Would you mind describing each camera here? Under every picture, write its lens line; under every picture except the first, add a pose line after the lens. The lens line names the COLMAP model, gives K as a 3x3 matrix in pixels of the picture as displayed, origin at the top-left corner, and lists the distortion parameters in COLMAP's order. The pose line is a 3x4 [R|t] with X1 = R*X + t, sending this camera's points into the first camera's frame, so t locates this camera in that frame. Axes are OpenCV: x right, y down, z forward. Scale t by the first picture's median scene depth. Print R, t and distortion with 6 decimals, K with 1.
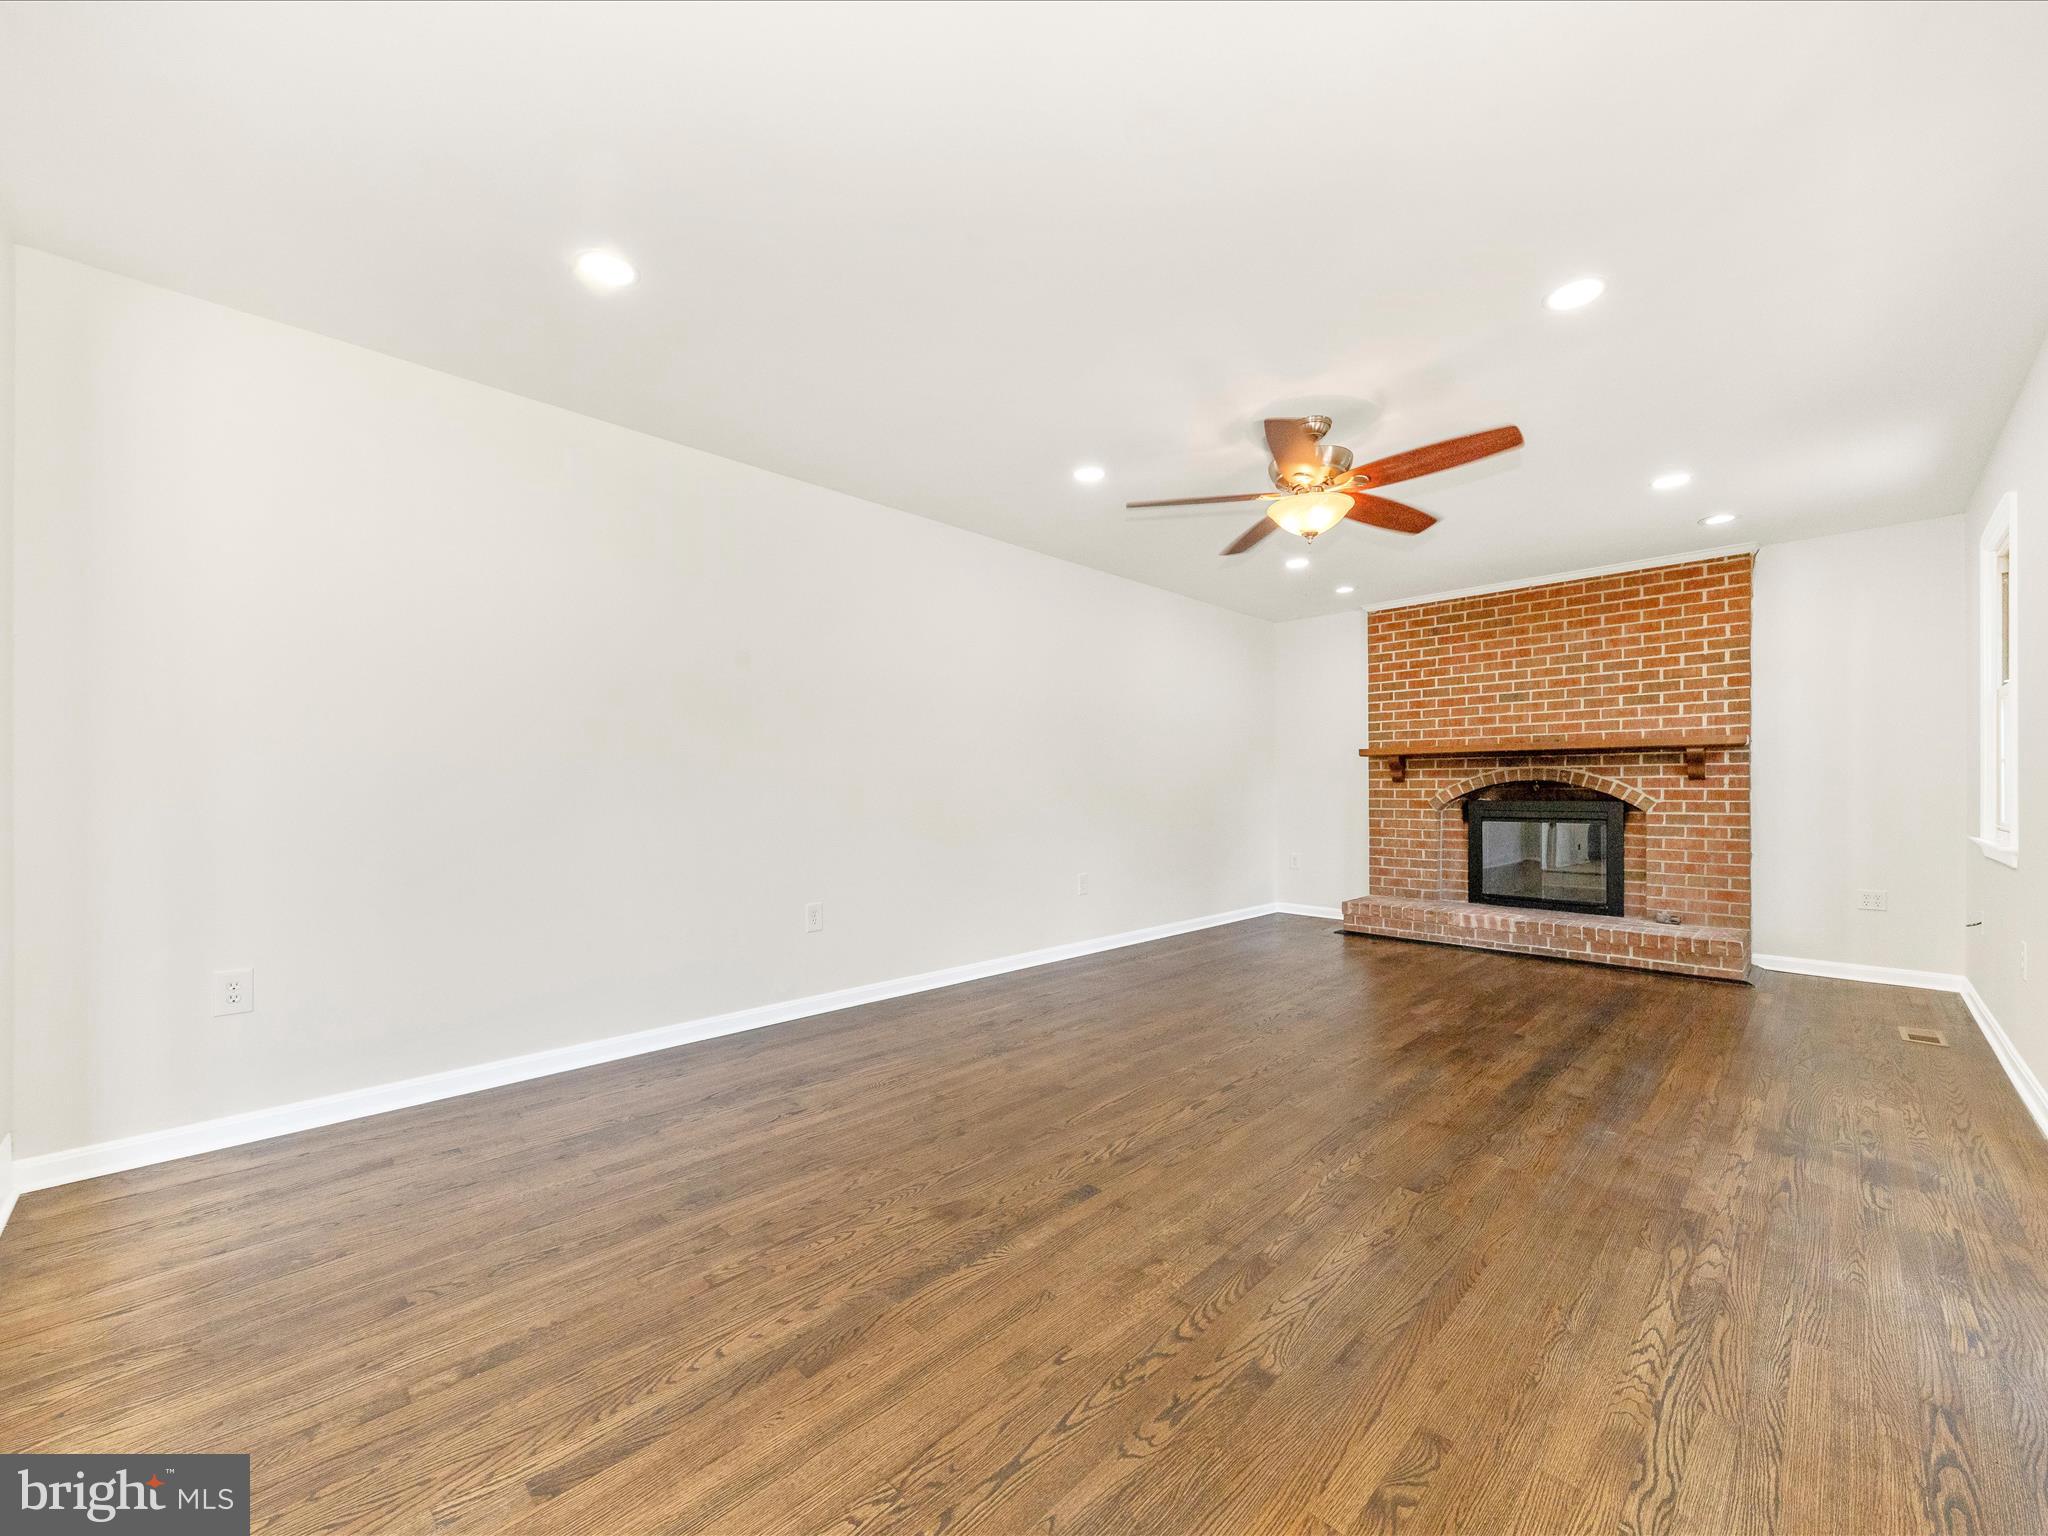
lens RADIAL K [[810.3, 0, 1048.9], [0, 810.3, 785.2], [0, 0, 1]] dist [0.012443, -0.000193]
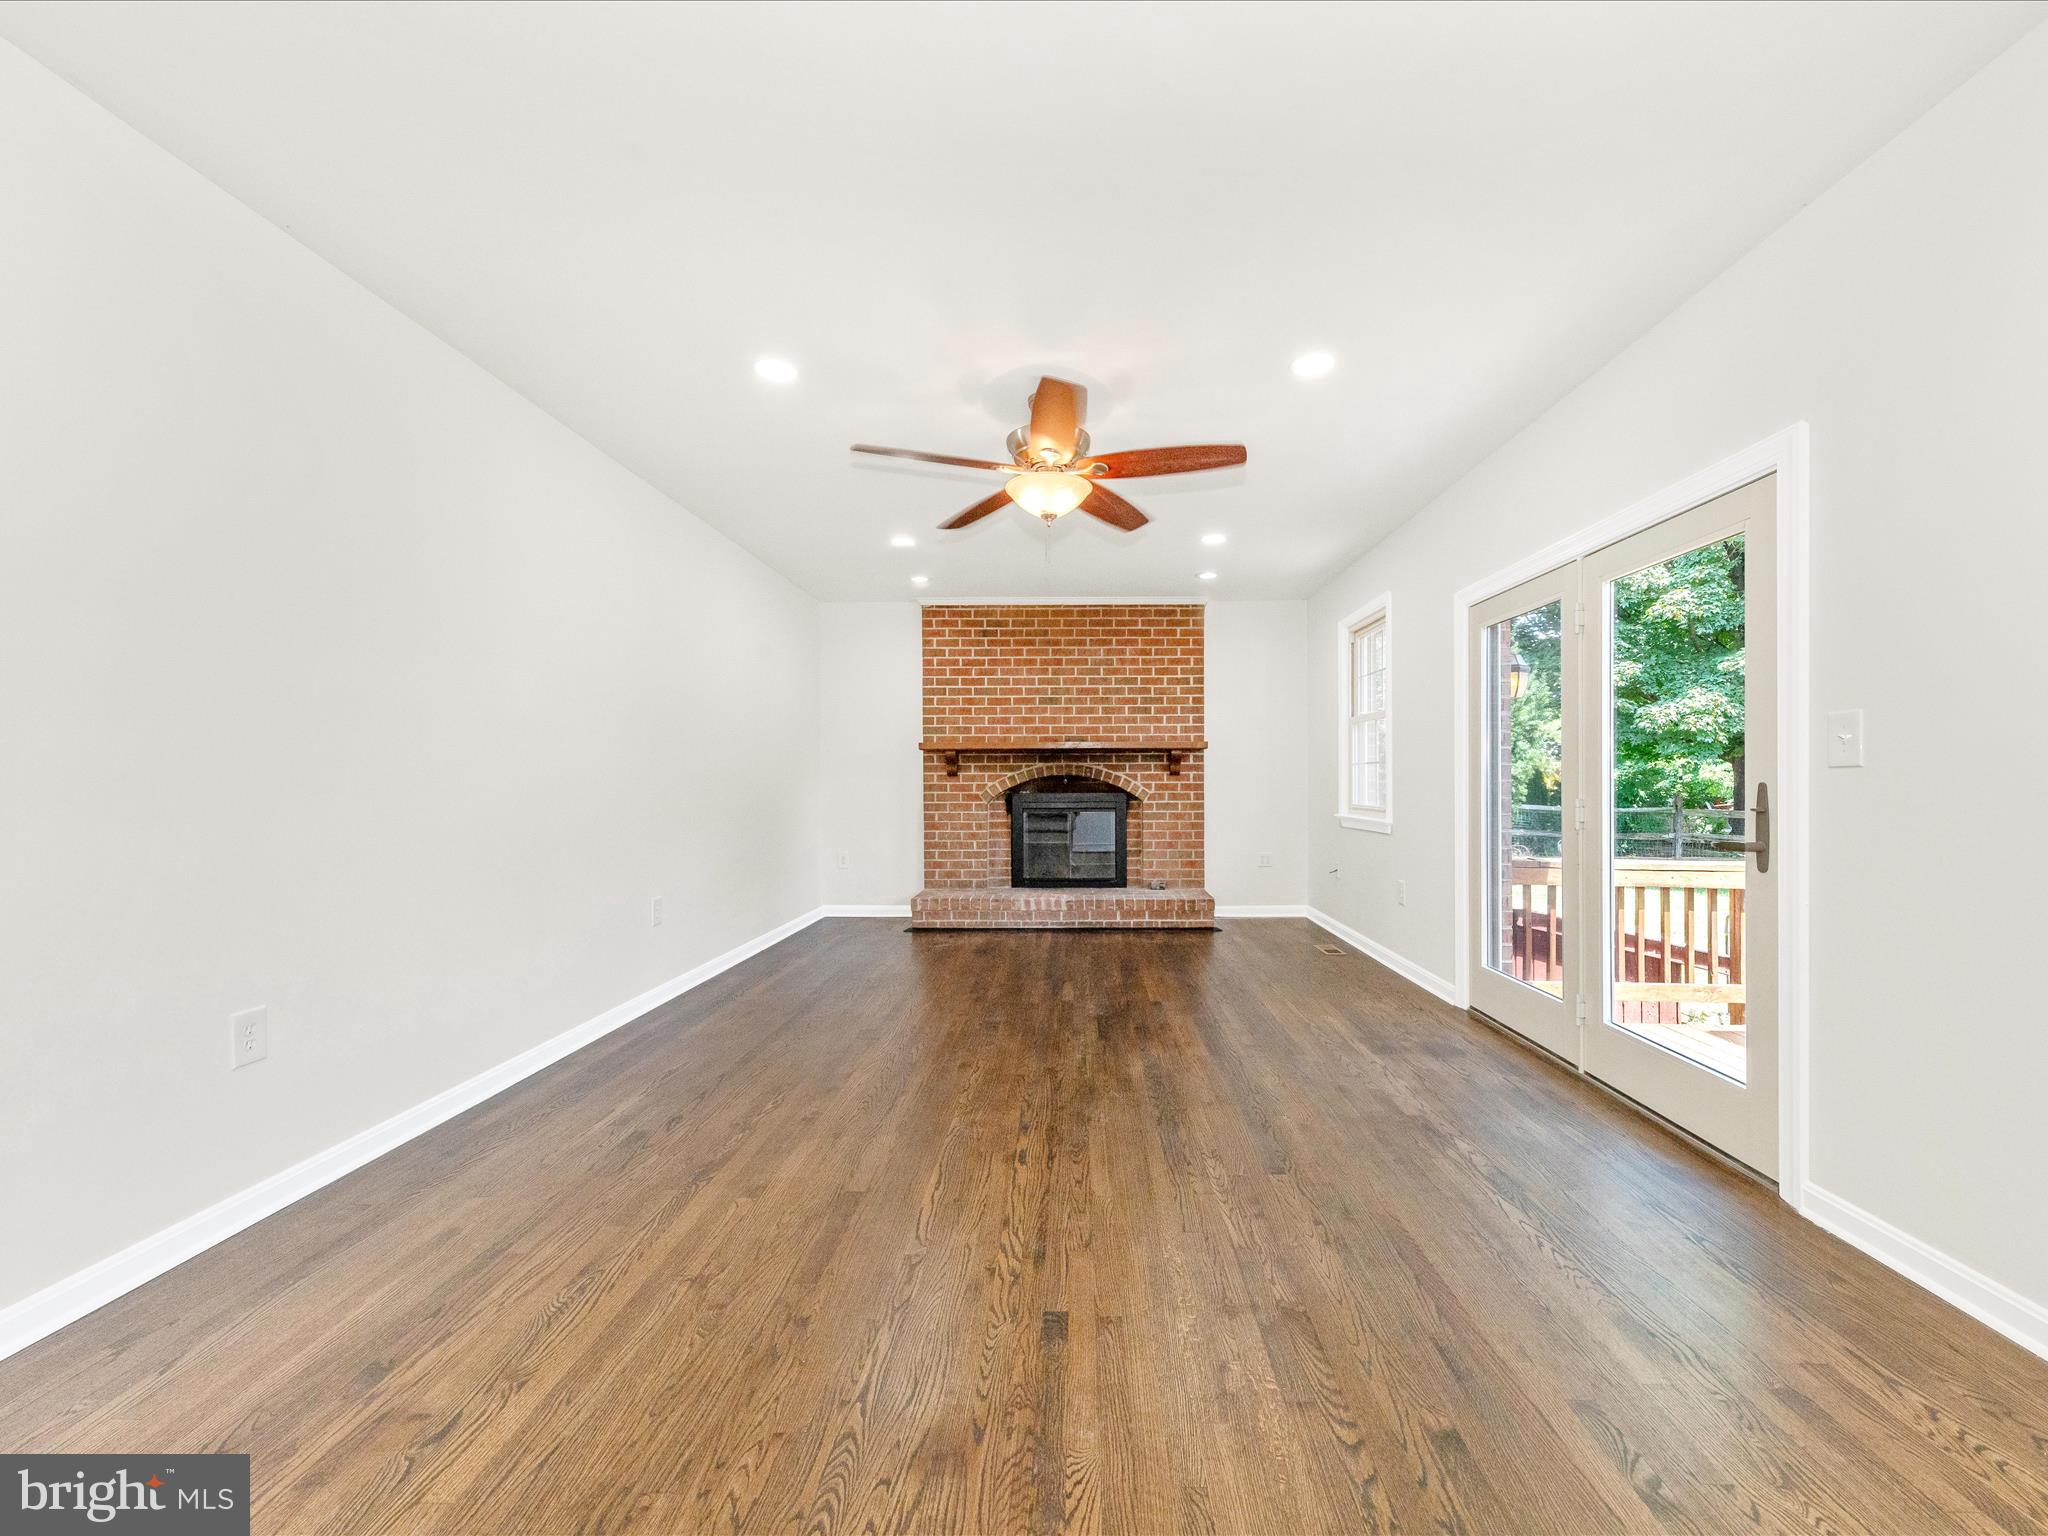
lens RADIAL K [[810.3, 0, 1029.8], [0, 810.3, 778.4], [0, 0, 1]] dist [0.012443, -0.000193]
pose [[0.722499, 0.001000, 0.691372, -0.234895], [-0.001861, 0.999998, 0.000498, -0.001756], [-0.691370, -0.001646, 0.722499, 0.224931]]
